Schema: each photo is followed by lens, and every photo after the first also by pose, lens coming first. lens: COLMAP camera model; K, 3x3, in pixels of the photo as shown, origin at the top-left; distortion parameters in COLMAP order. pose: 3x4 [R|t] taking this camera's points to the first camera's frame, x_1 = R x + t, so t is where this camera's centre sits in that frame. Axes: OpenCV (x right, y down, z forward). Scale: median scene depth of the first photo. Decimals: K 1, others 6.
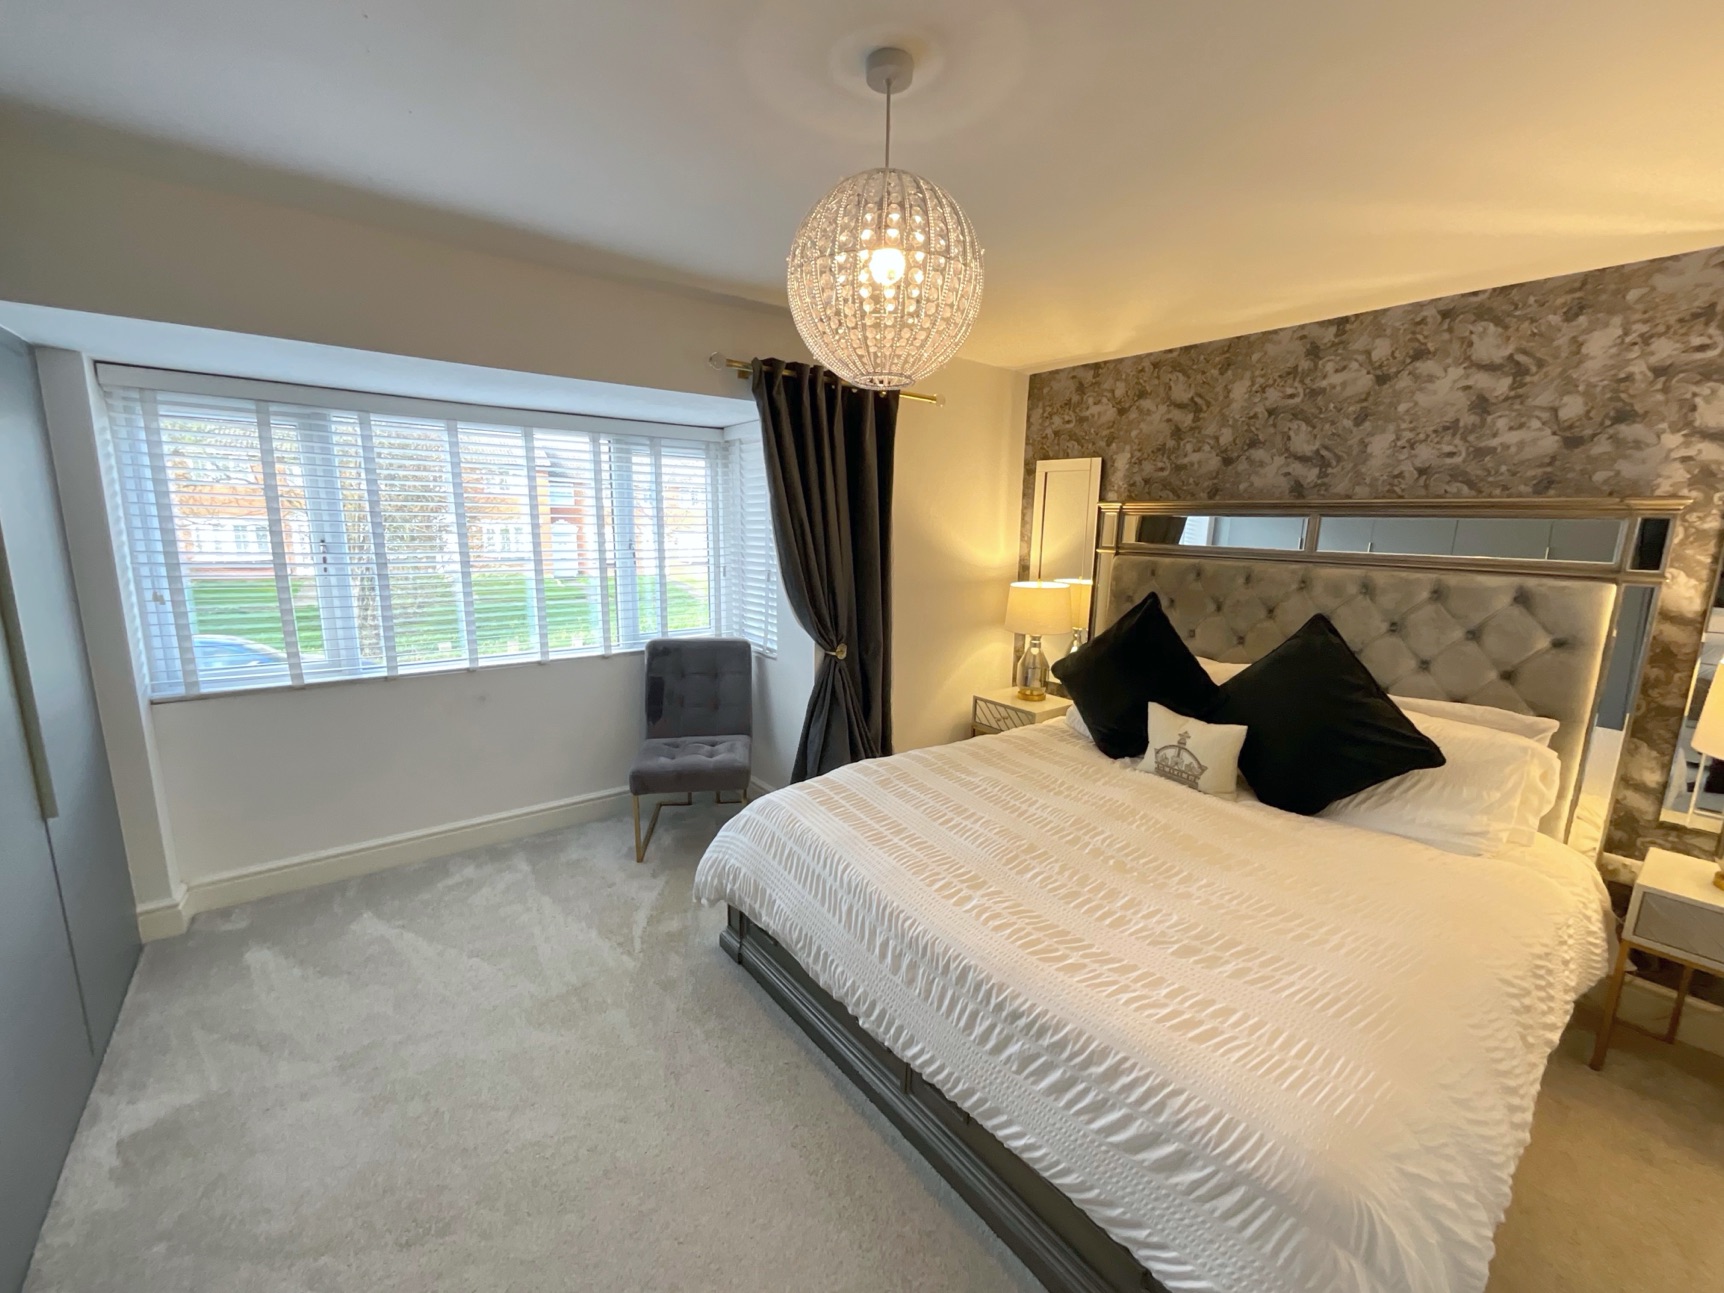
lens RADIAL K [[696.6, 0, 864.2], [0, 696.6, 648.2], [0, 0, 1]] dist [-0.007637, 0.001165]
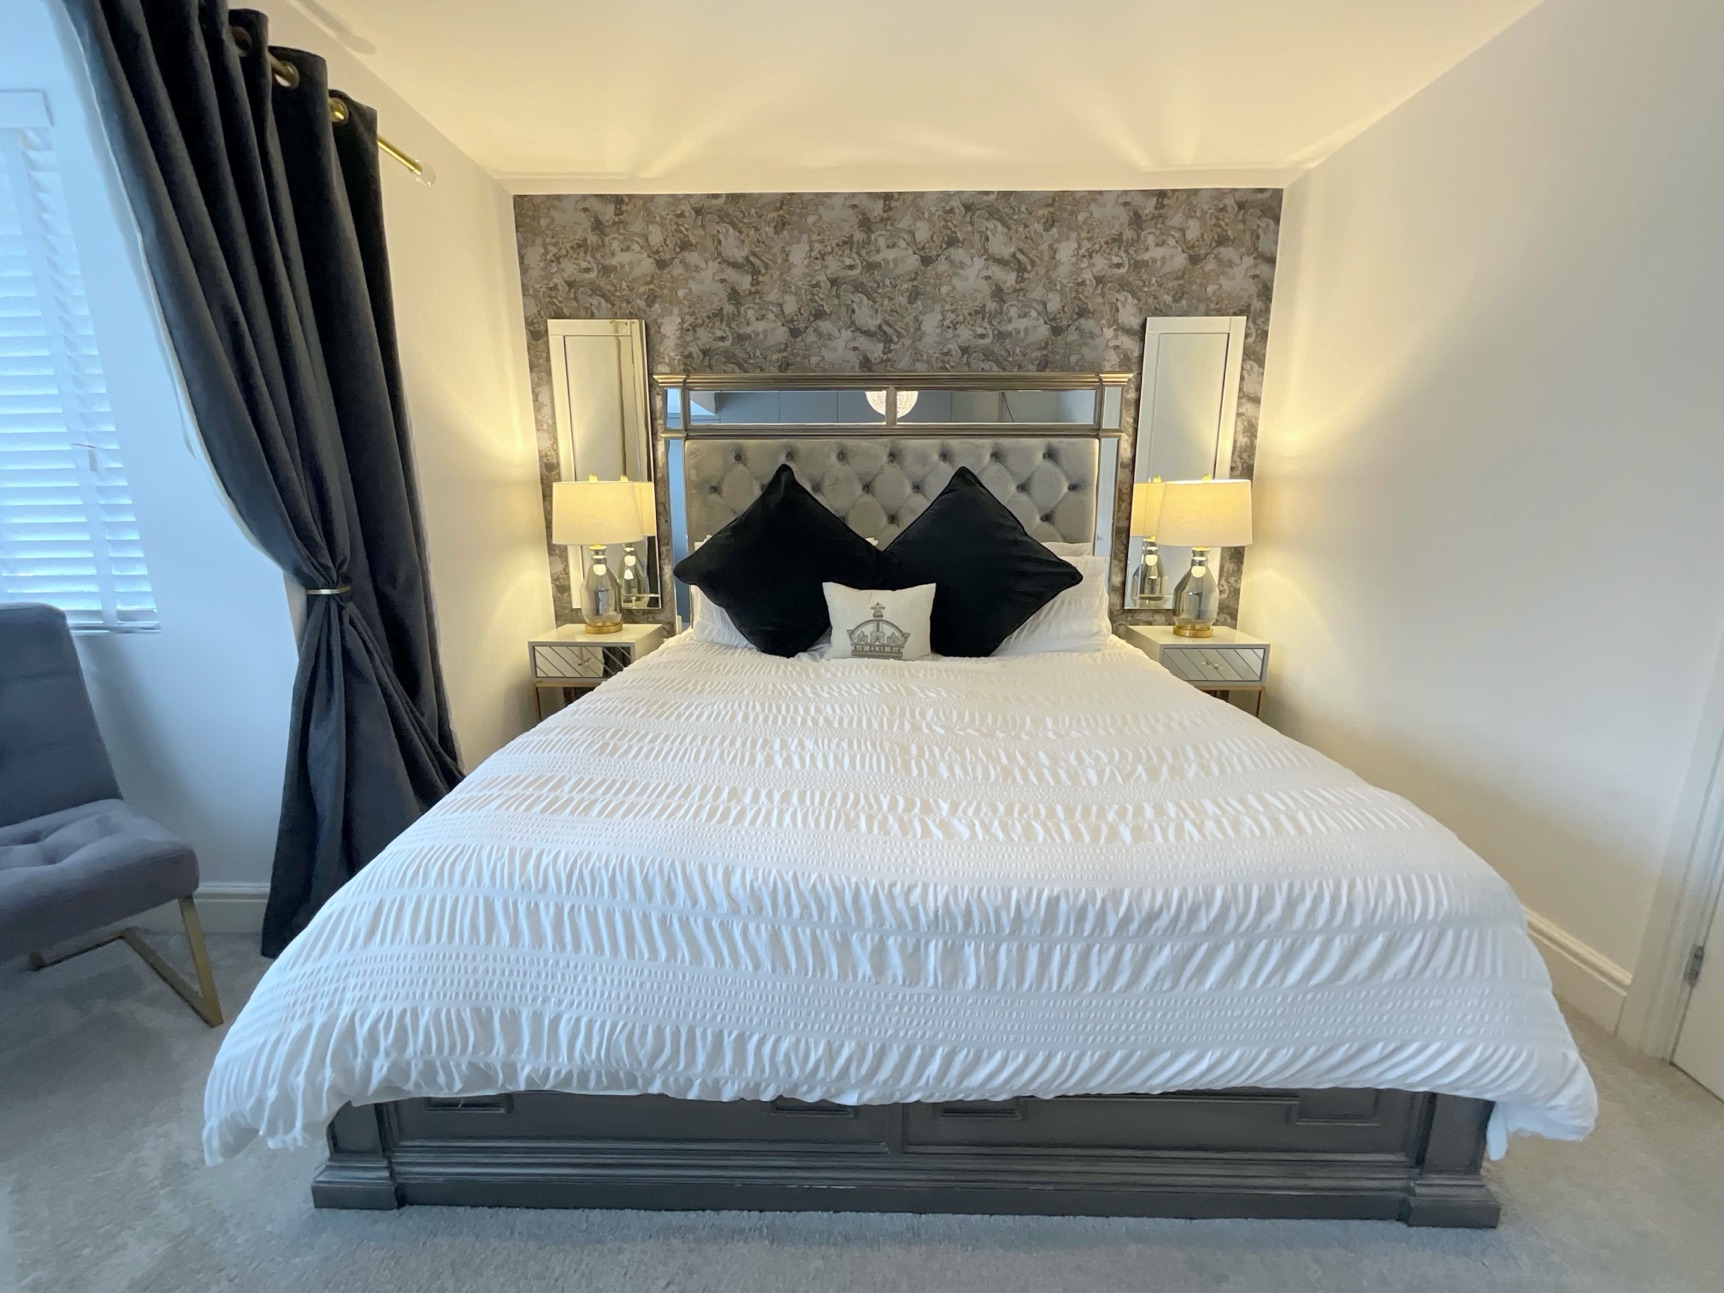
lens RADIAL K [[696.6, 0, 864.1], [0, 696.6, 646.2], [0, 0, 1]] dist [-0.007637, 0.001165]
pose [[0.627594, -0.187455, 0.755637, -0.237509], [0.154595, 0.981259, 0.115027, 0.061179], [-0.763038, 0.044627, 0.644811, 0.381682]]
